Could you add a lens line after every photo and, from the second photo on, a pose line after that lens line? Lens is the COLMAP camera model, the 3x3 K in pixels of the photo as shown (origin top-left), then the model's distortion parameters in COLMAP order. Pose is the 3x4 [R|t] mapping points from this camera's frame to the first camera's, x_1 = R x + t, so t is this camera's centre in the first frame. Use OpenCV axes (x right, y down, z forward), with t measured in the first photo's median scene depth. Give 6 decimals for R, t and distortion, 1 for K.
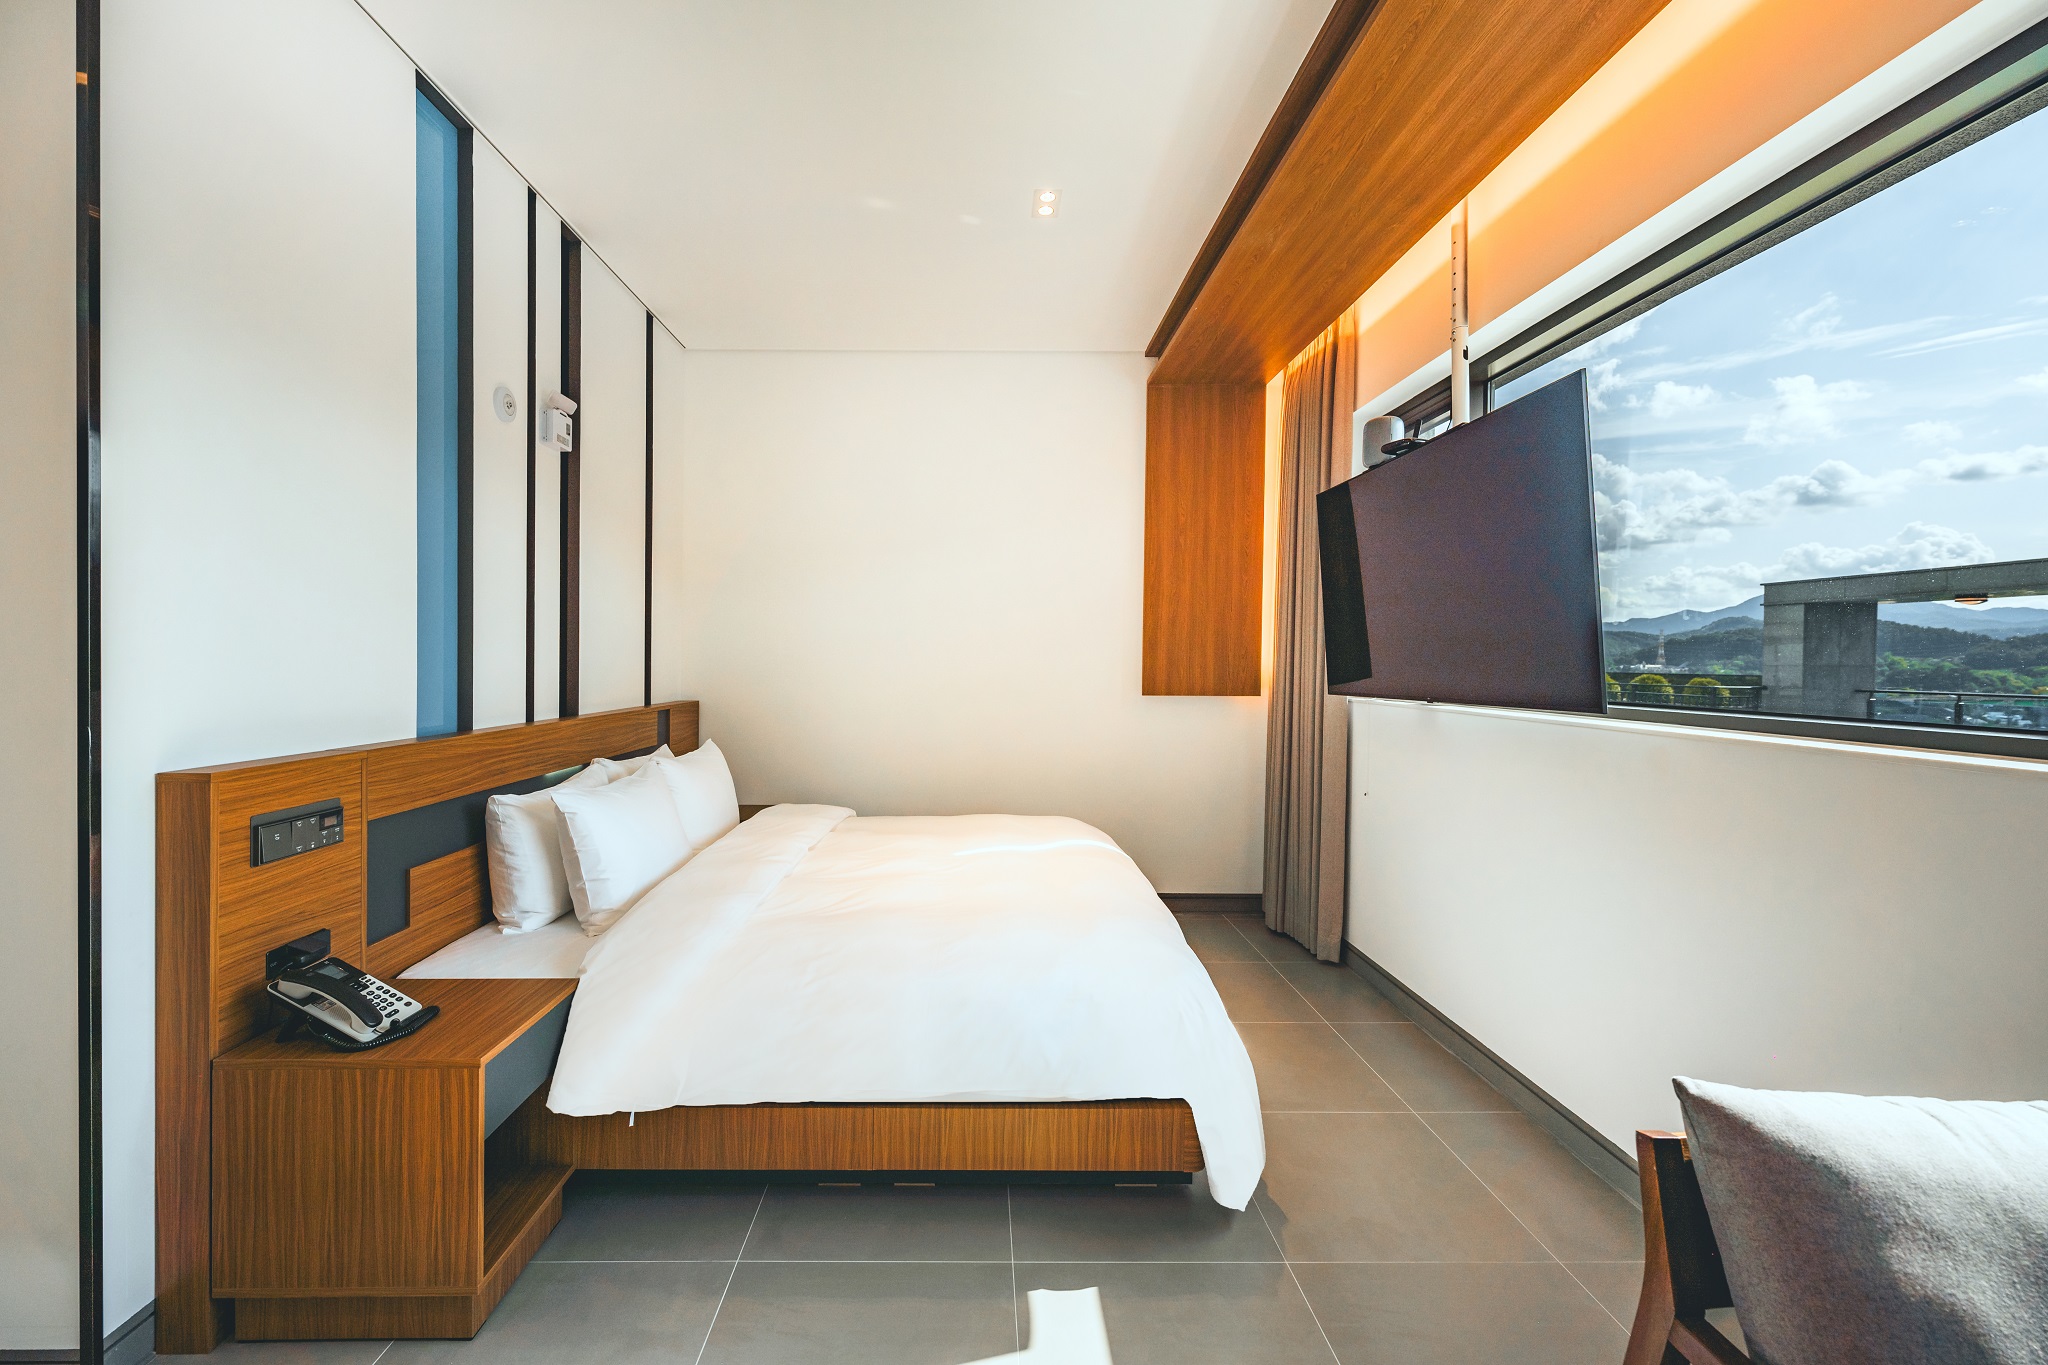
lens RADIAL K [[823.2, 0, 996.7], [0, 823.2, 661.6], [0, 0, 1]] dist [-0.000314, 0.000166]
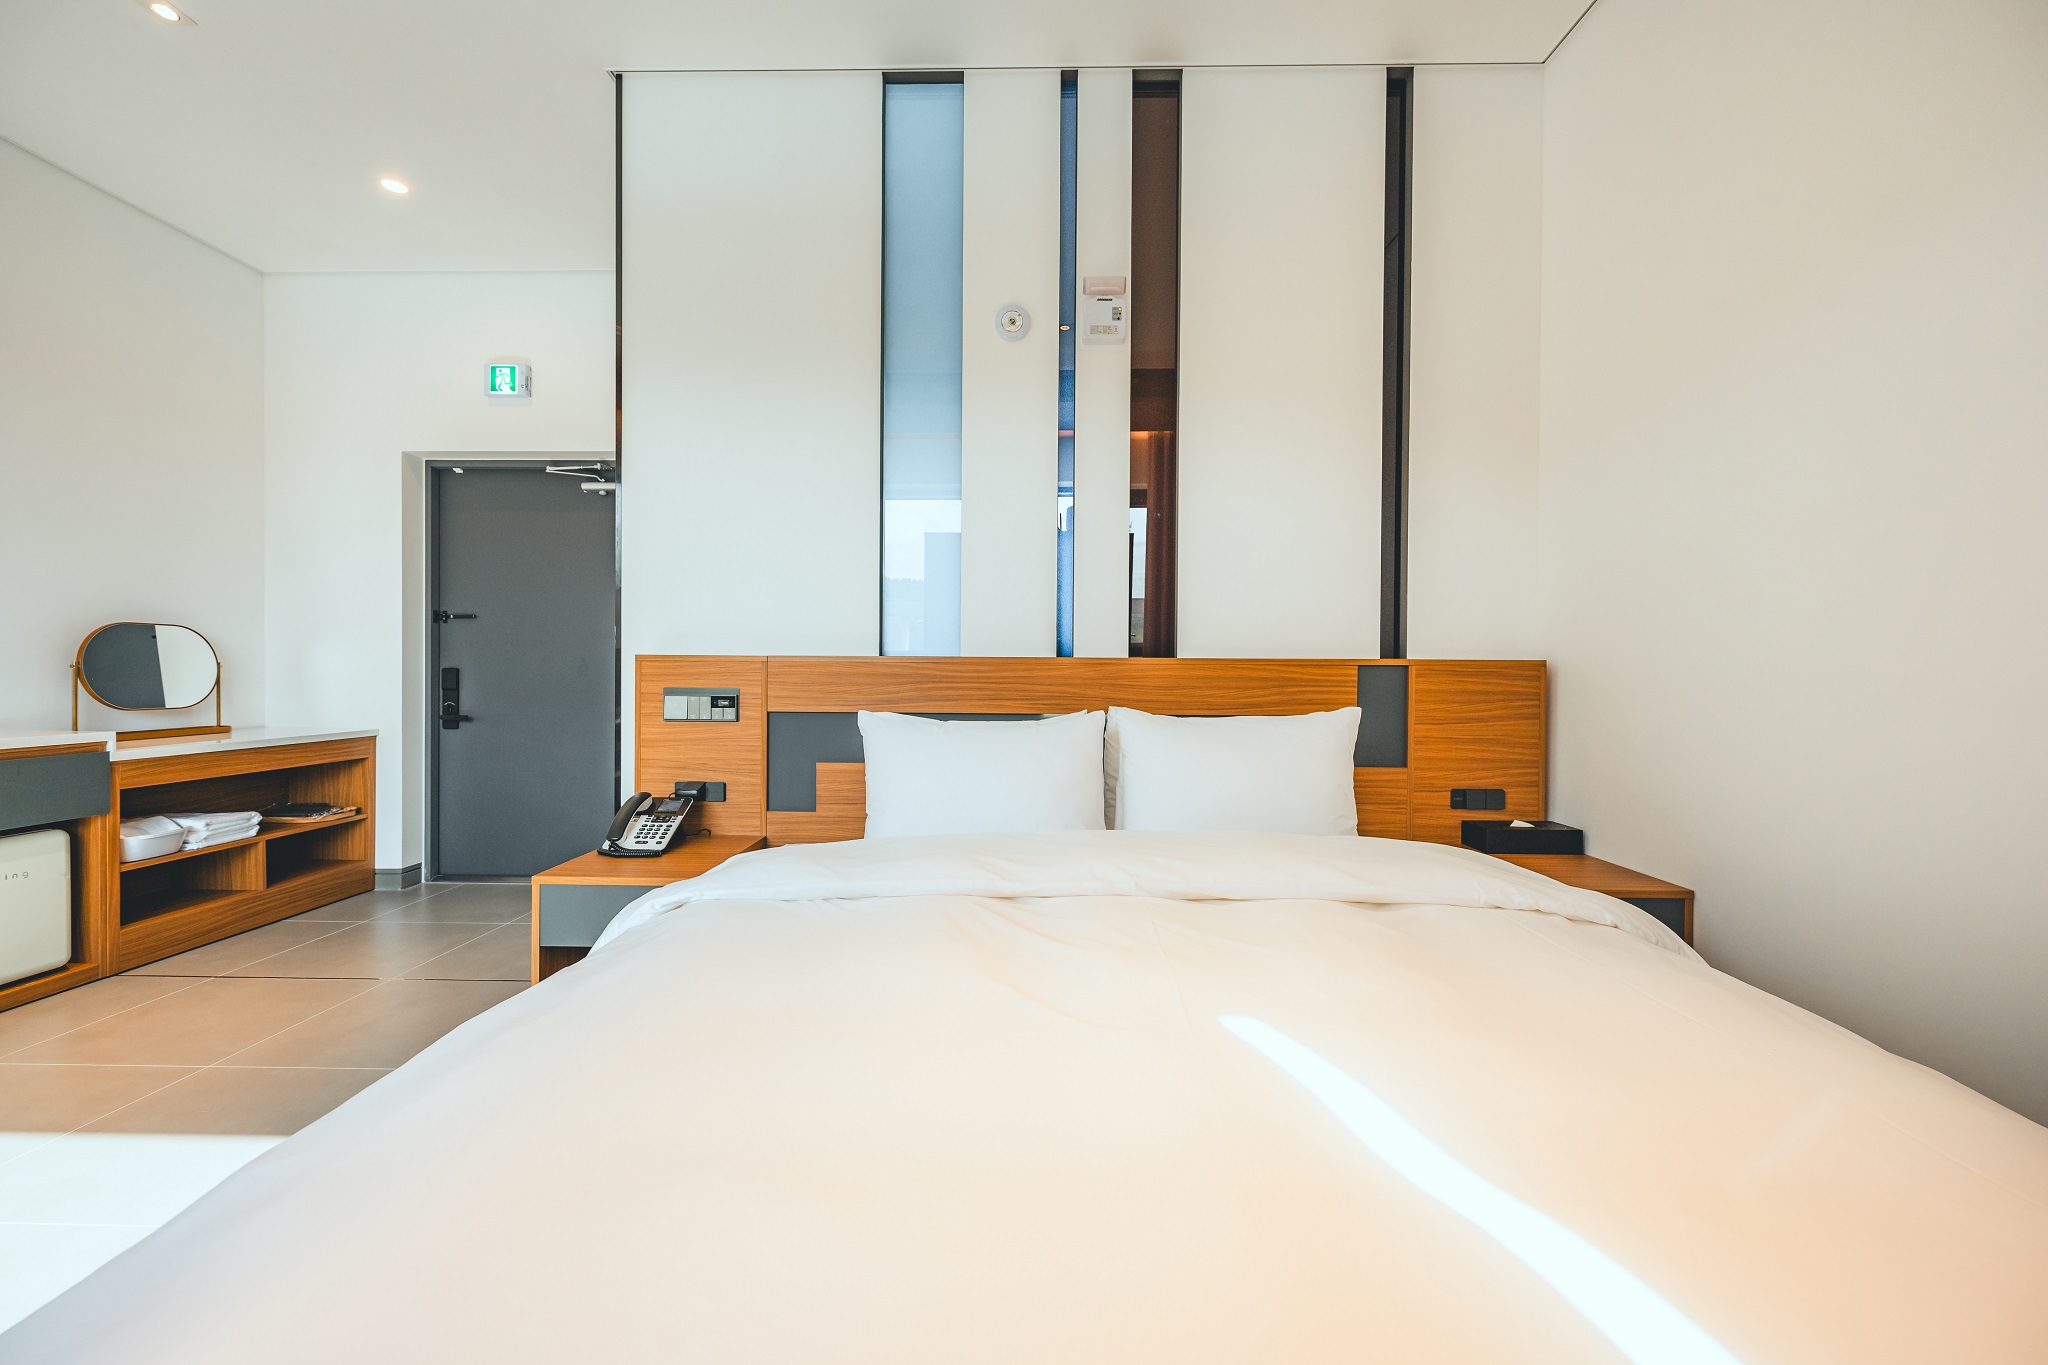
lens RADIAL K [[821.7, 0, 1026.1], [0, 821.7, 645.1], [0, 0, 1]] dist [-0.000506, 0.000126]
pose [[-0.040230, -0.010943, -0.999131, 0.443068], [-0.006172, 0.999924, -0.010704, 0.094317], [0.999171, 0.005736, -0.040294, 1.326304]]
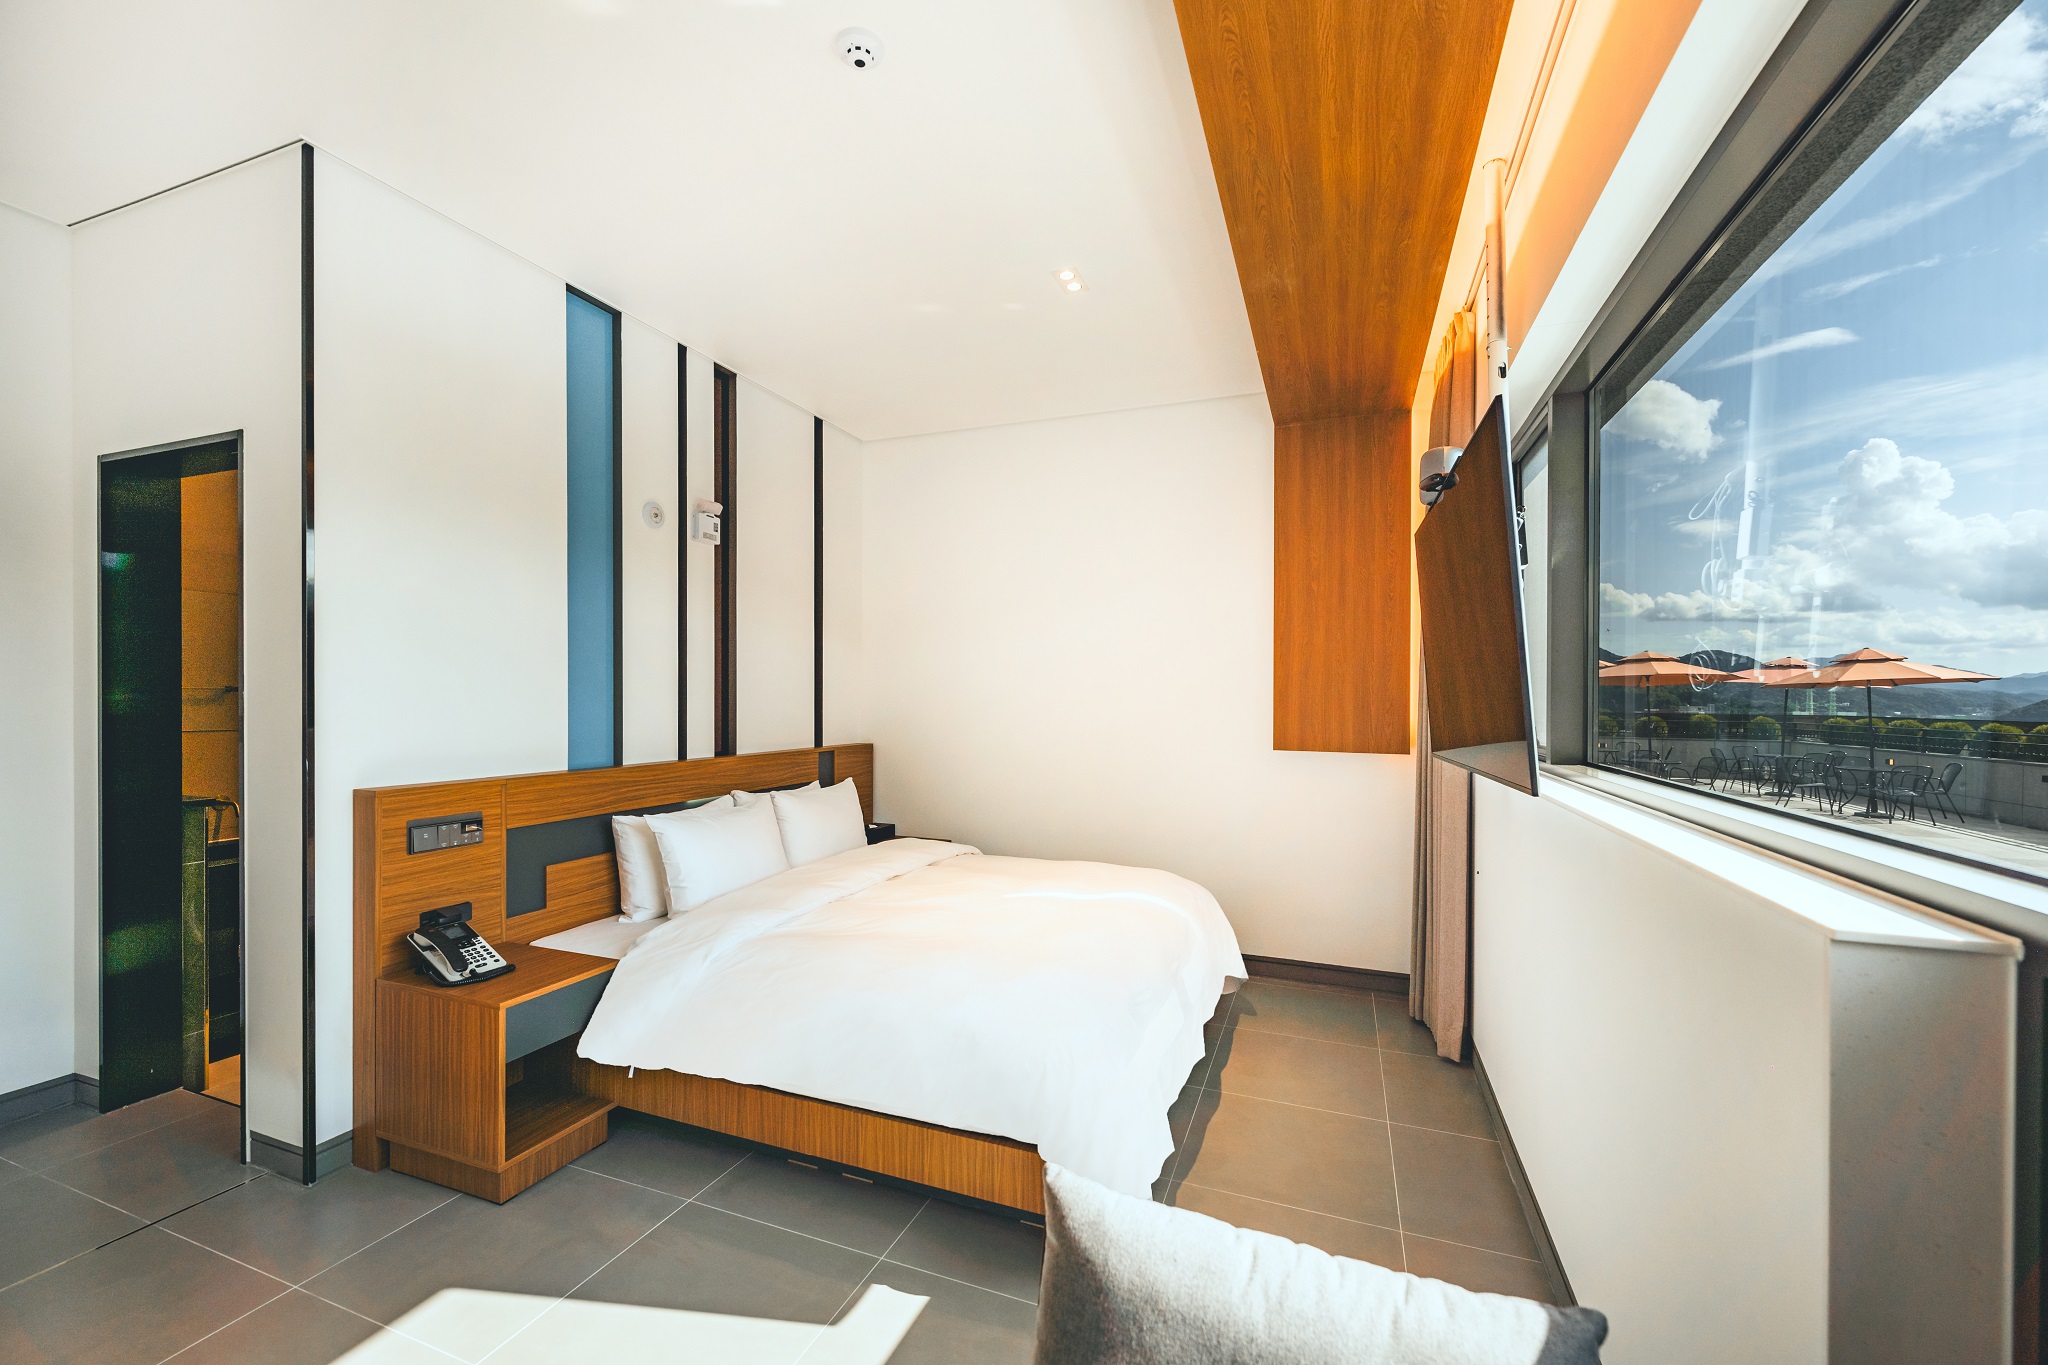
lens RADIAL K [[823.1, 0, 1029.0], [0, 823.1, 691.9], [0, 0, 1]] dist [0.000262, -0.000025]
pose [[0.928934, 0.002725, -0.370234, 0.537448], [-0.006639, 0.999935, -0.009298, -0.031080], [0.370185, 0.011095, 0.928892, 0.017495]]
